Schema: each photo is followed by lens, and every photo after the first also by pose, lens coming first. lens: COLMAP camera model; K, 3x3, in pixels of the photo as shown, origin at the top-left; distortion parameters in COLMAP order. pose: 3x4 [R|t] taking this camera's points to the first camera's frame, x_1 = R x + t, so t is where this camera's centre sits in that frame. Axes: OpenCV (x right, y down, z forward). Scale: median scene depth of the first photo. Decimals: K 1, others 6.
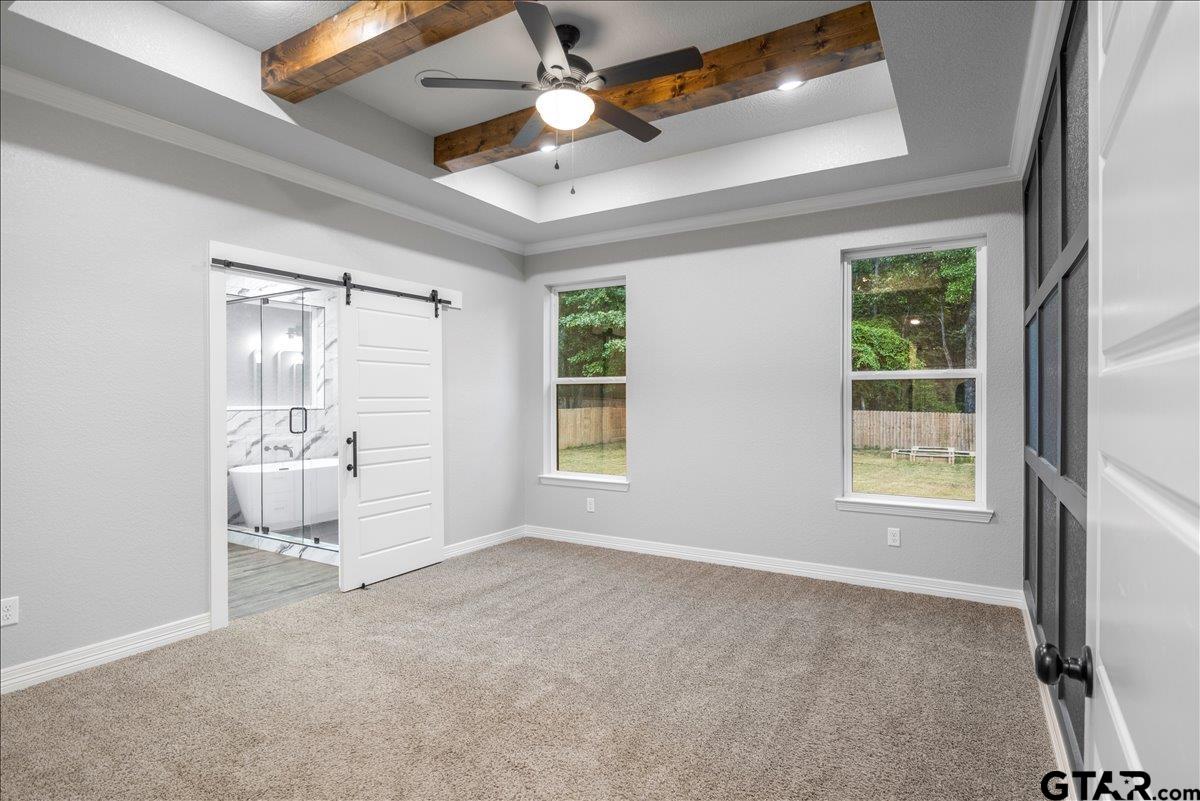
lens RADIAL K [[610.7, 0, 606.5], [0, 610.7, 400.3], [0, 0, 1]] dist [-0.025782, 0.000112]
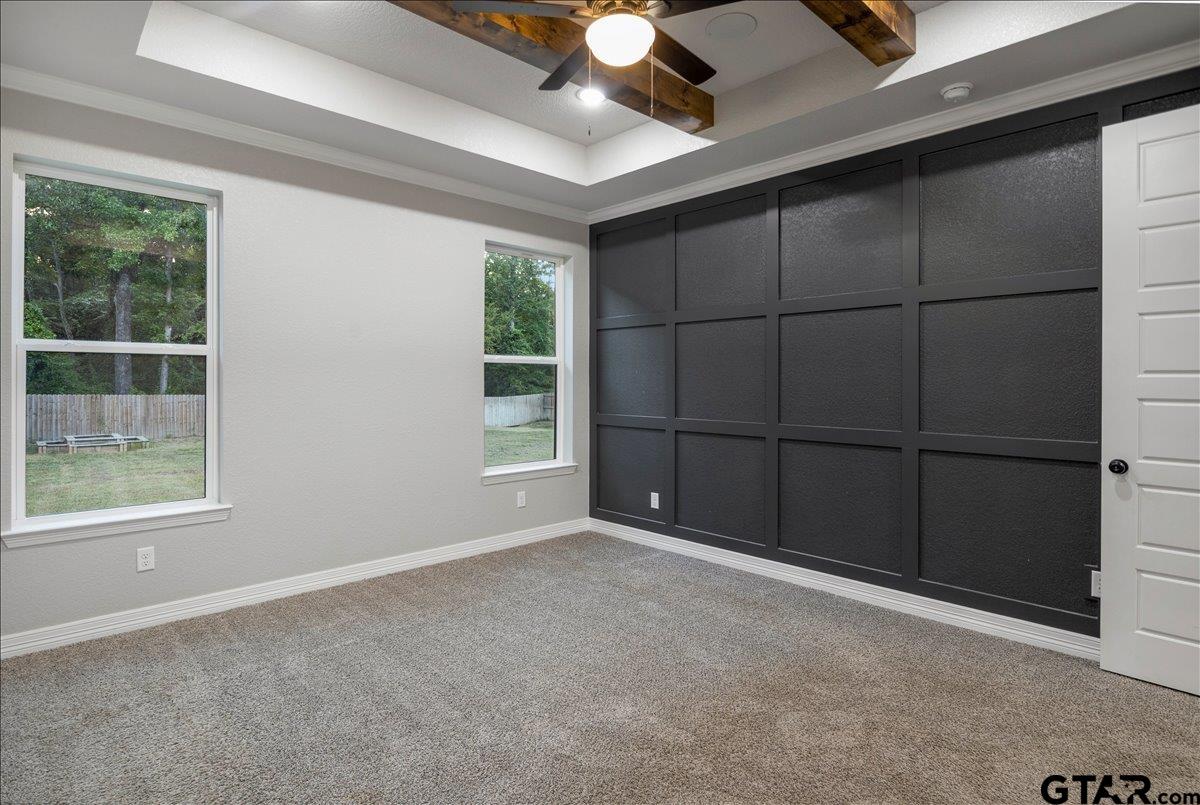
lens RADIAL K [[607.9, 0, 595.3], [0, 607.9, 391.4], [0, 0, 1]] dist [-0.005538, -0.000334]
pose [[0.279535, -0.016646, 0.959991, -0.619194], [-0.001083, 0.999844, 0.017653, -0.002772], [-0.960135, -0.005975, 0.279473, 0.556504]]
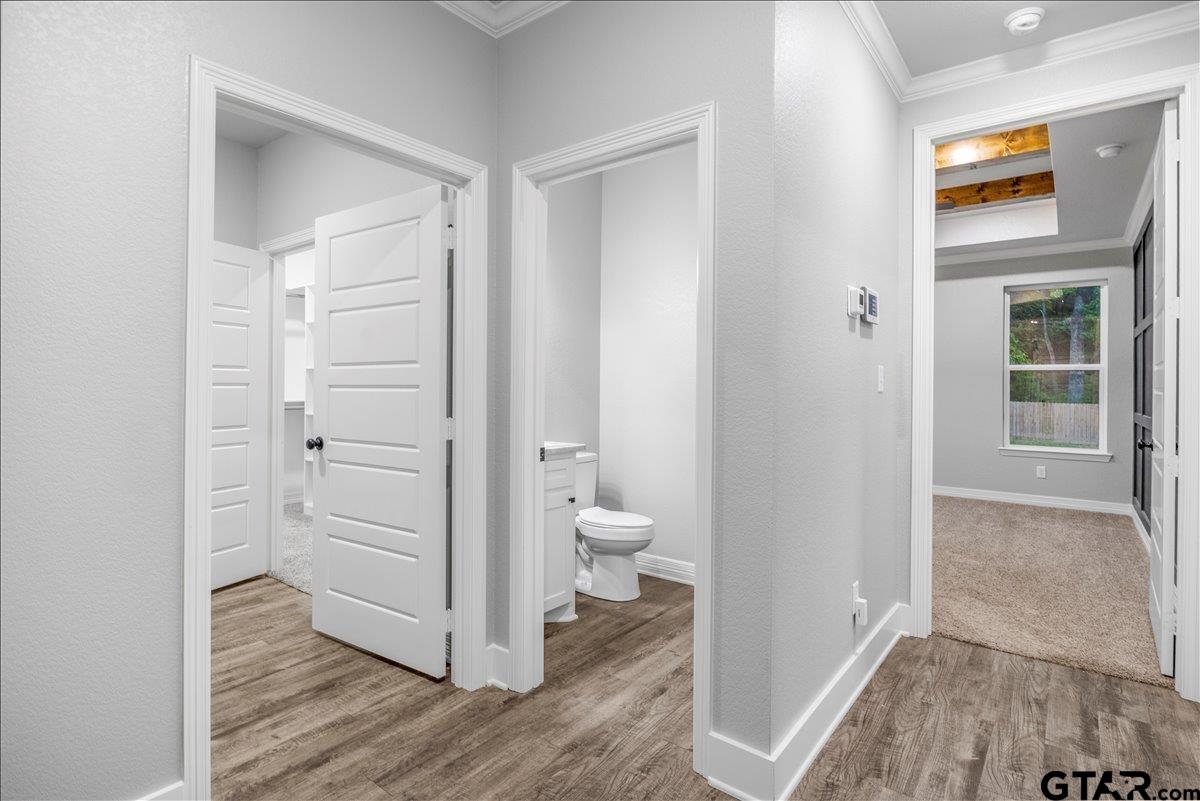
lens RADIAL K [[619.9, 0, 597.3], [0, 619.9, 380.3], [0, 0, 1]] dist [-0.011445, -0.001999]
pose [[0.992206, 0.017462, -0.123381, -0.472361], [-0.019419, 0.999704, -0.014673, 0.037315], [0.123088, 0.016955, 0.992251, -0.720473]]
